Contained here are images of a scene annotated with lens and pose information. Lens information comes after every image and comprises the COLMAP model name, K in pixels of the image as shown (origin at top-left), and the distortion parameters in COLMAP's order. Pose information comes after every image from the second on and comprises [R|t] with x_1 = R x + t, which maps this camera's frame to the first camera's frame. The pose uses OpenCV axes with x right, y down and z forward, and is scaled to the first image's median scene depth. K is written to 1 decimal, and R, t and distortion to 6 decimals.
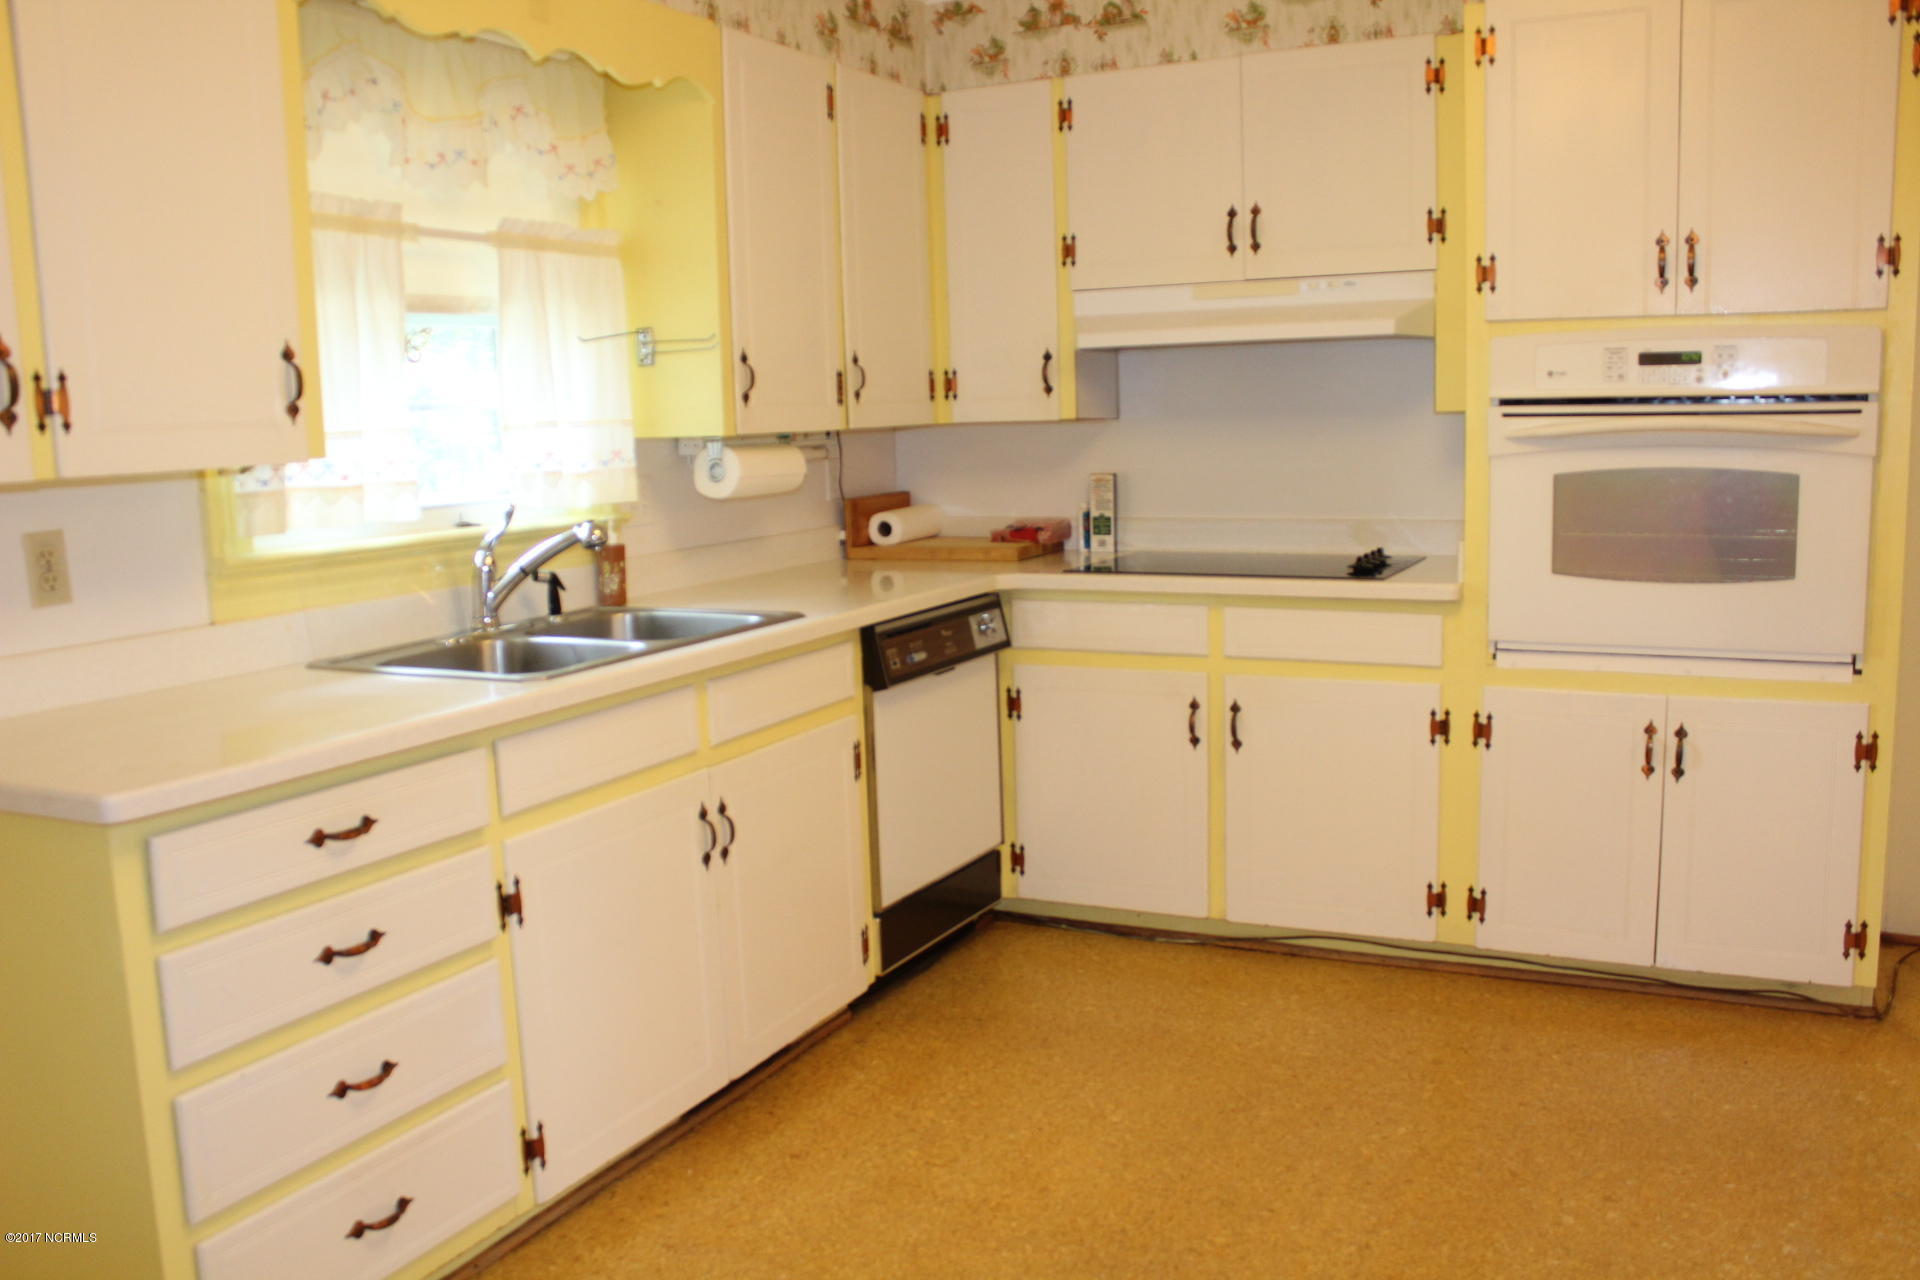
lens RADIAL K [[1620.4, 0, 960.0], [0, 1620.4, 640.0], [0, 0, 1]] dist [-0.155057, 0.147249]
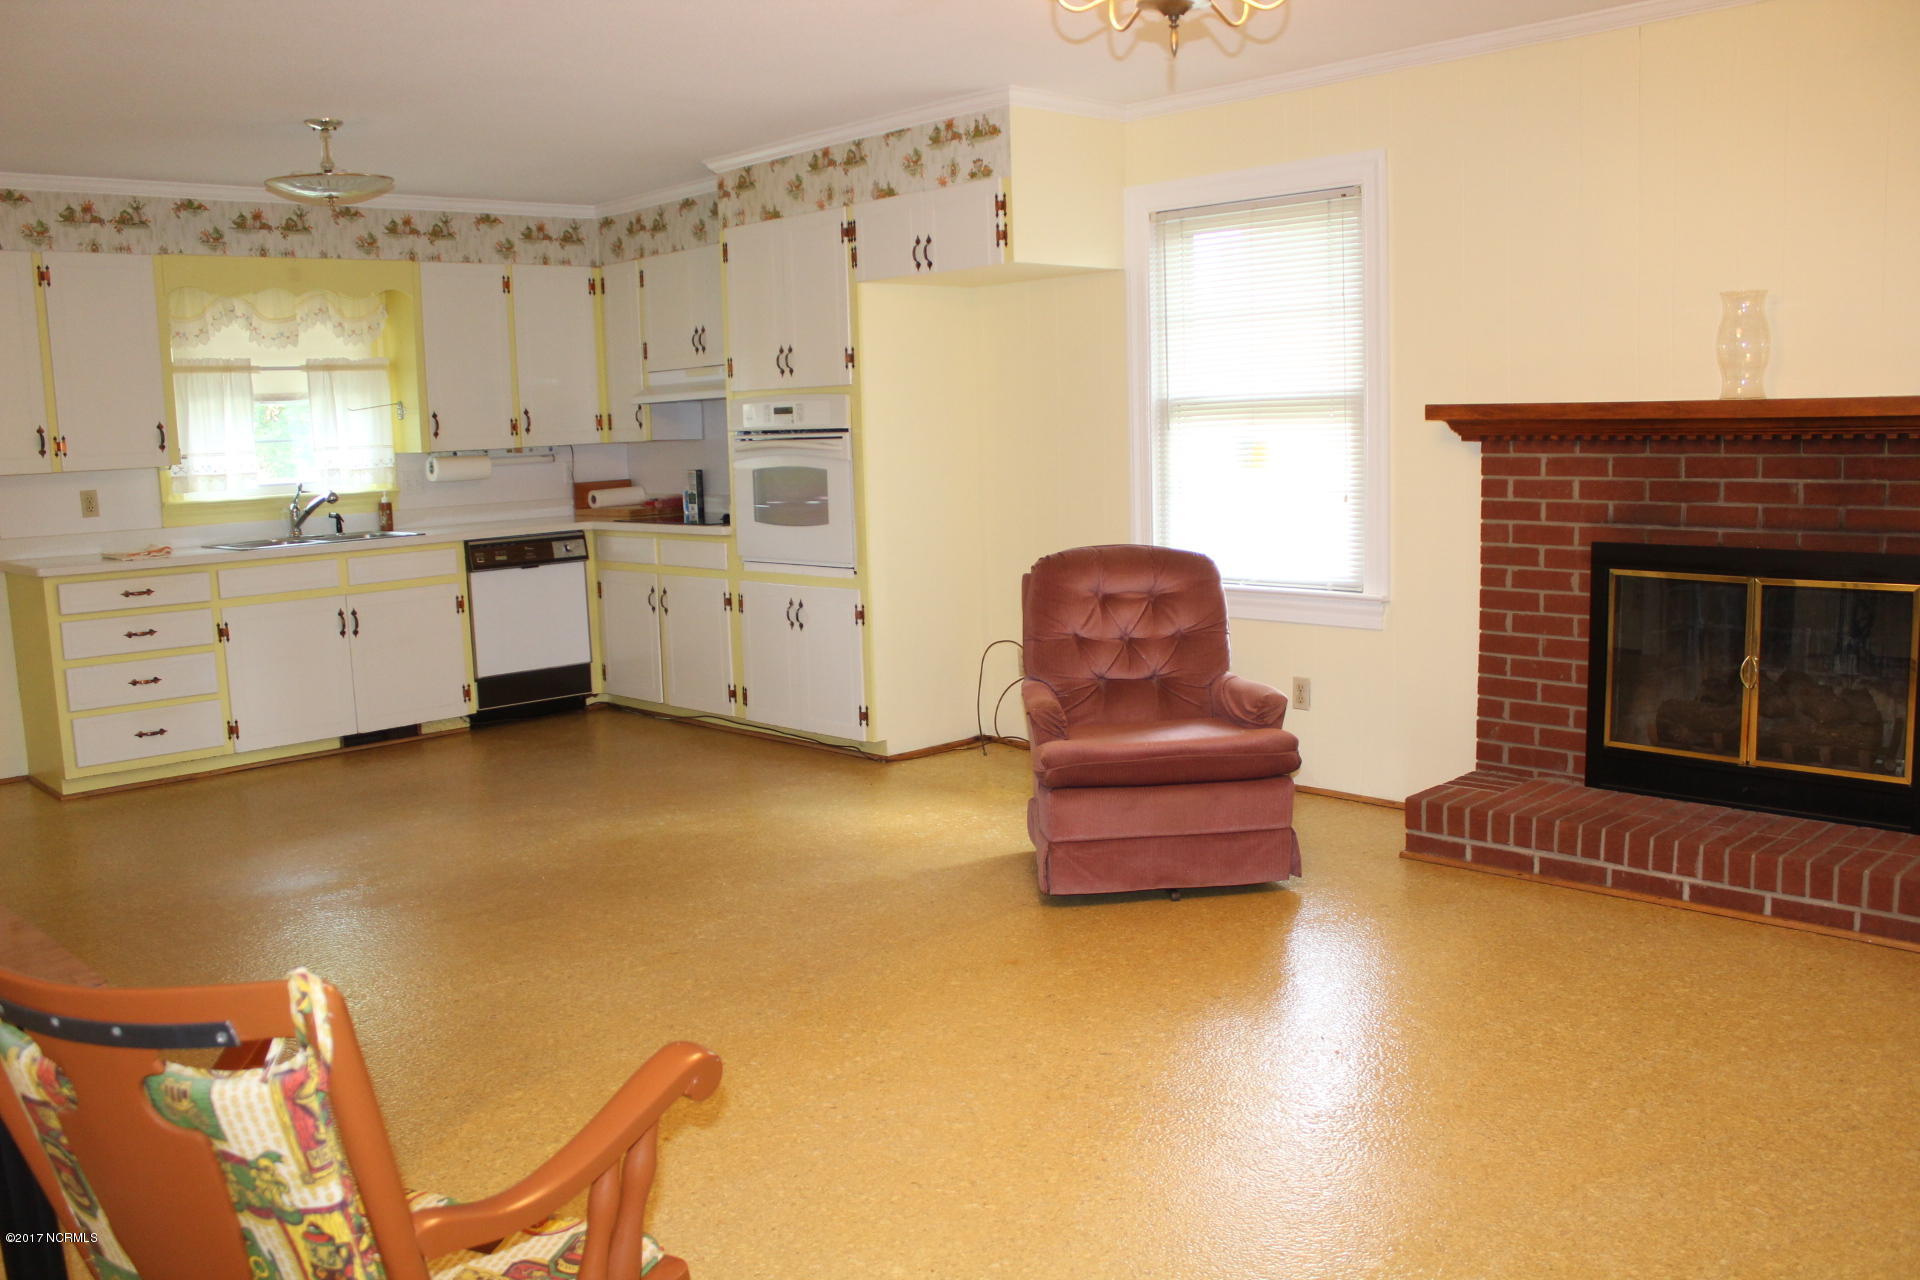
lens RADIAL K [[1620.4, 0, 960.0], [0, 1620.4, 640.0], [0, 0, 1]] dist [-0.155057, 0.147249]
pose [[0.940276, 0.043706, -0.337596, 1.240545], [-0.042331, 0.999038, 0.011436, 0.067557], [0.337772, 0.003537, 0.941221, -0.745630]]
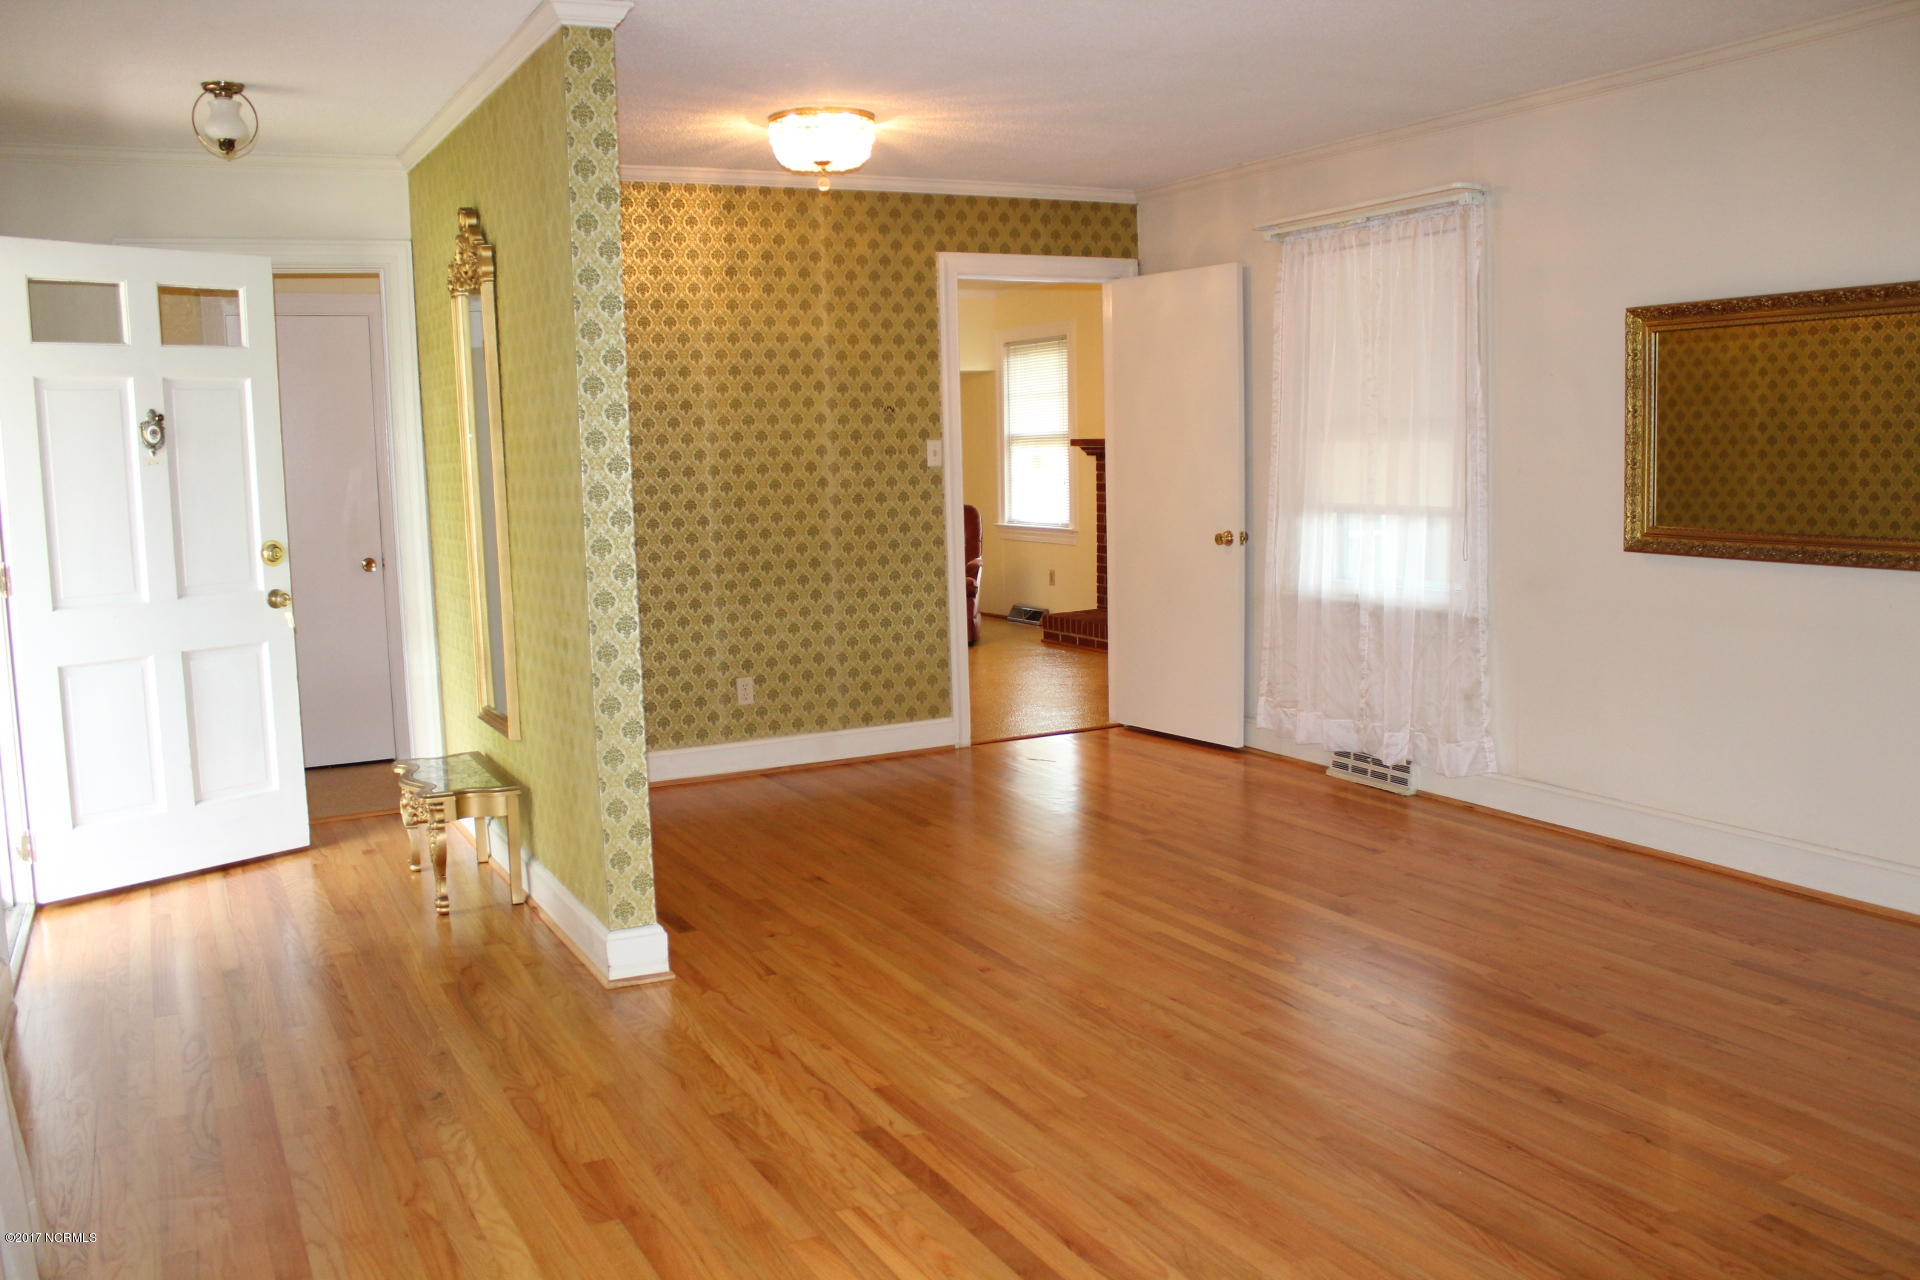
lens RADIAL K [[1620.4, 0, 960.0], [0, 1620.4, 640.0], [0, 0, 1]] dist [-0.155057, 0.147249]
pose [[0.811379, 0.077264, -0.579391, 2.551107], [-0.080031, 0.996575, 0.020823, 0.176626], [0.579016, 0.029474, 0.814783, -1.741694]]
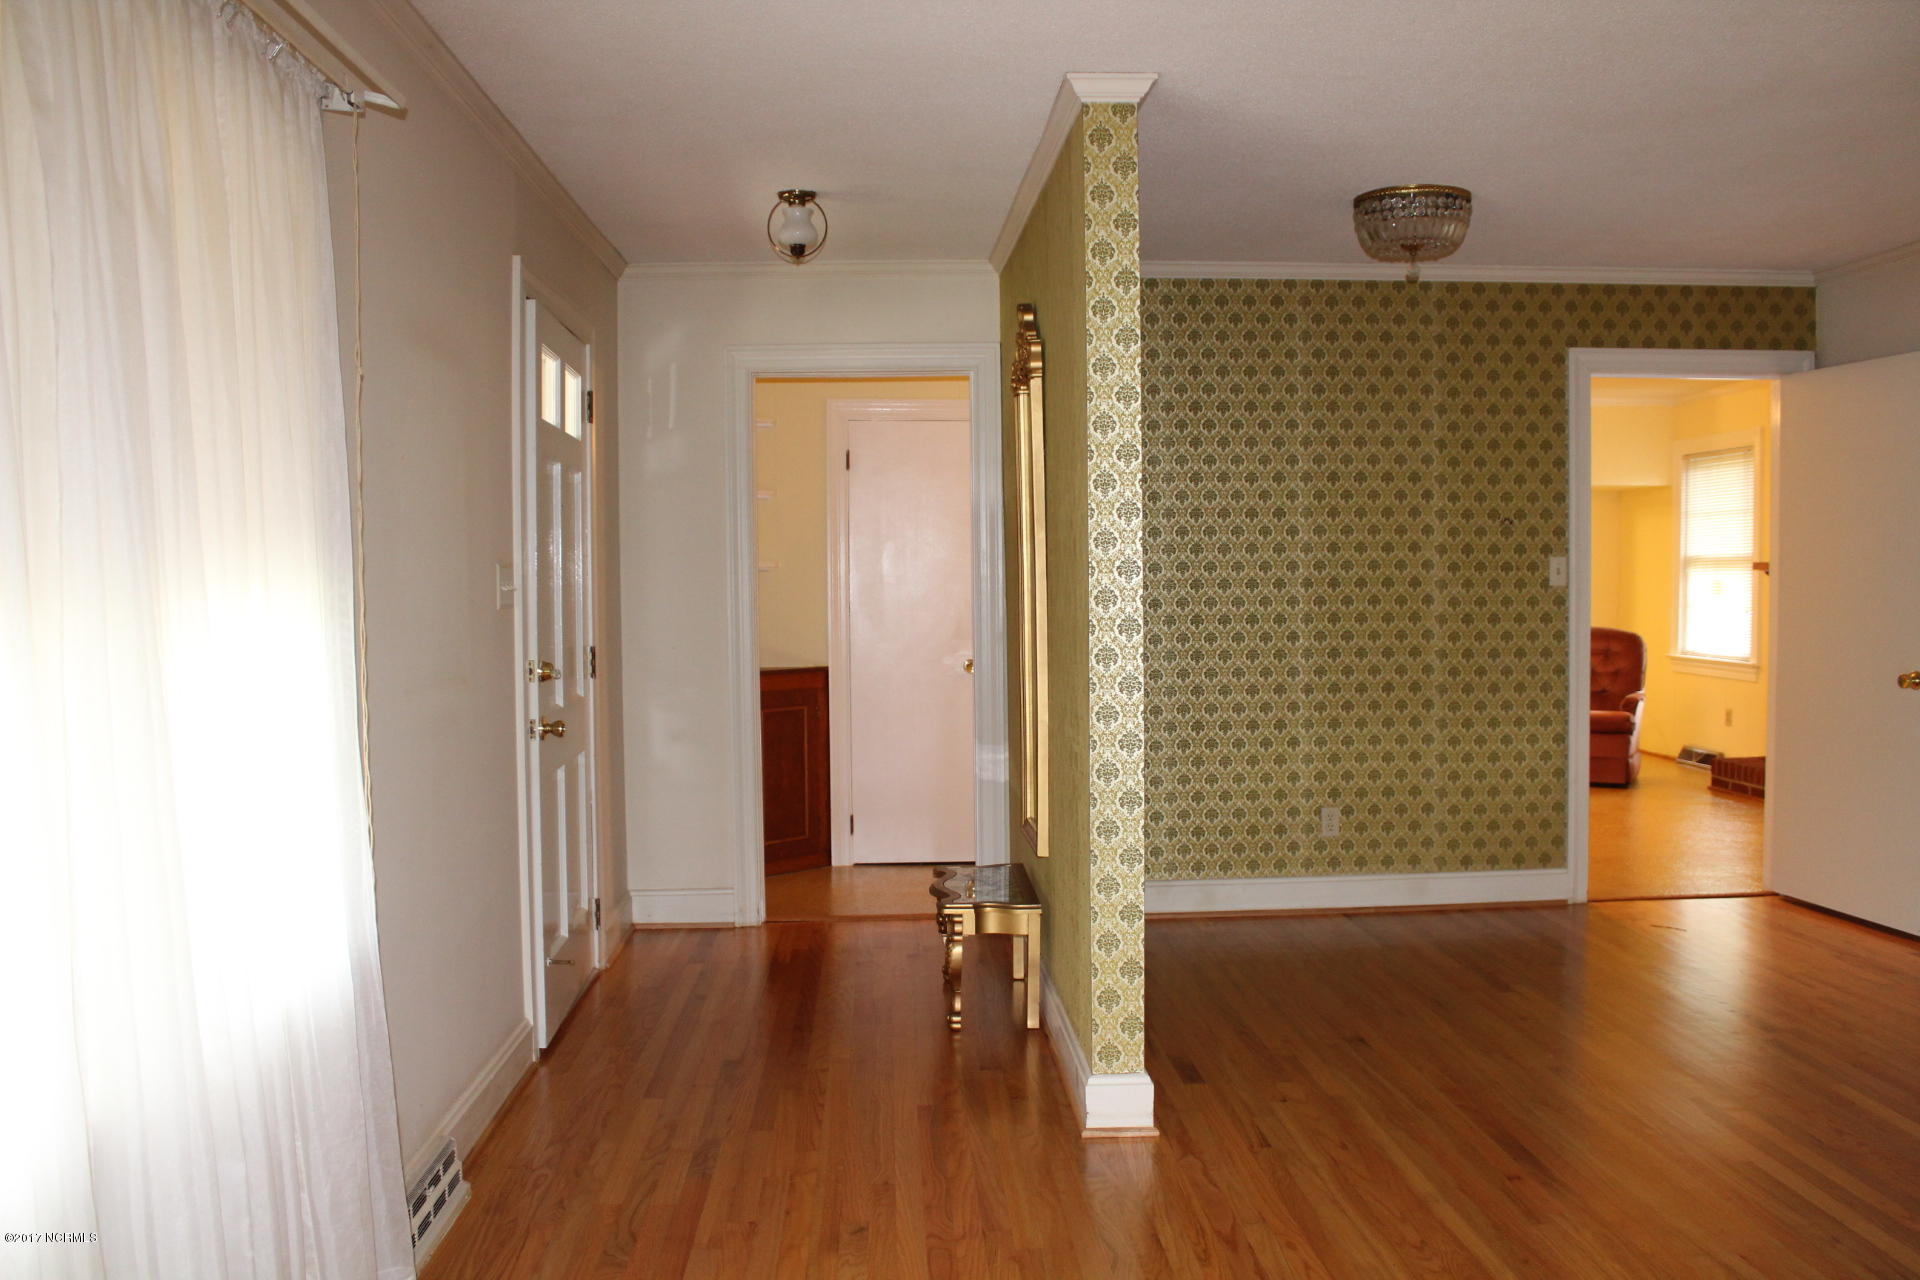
lens RADIAL K [[1620.4, 0, 960.0], [0, 1620.4, 640.0], [0, 0, 1]] dist [-0.155057, 0.147249]
pose [[0.496545, 0.060353, -0.865910, 2.549206], [-0.130728, 0.991401, -0.005865, 0.165702], [0.858110, 0.116111, 0.500165, -1.607437]]
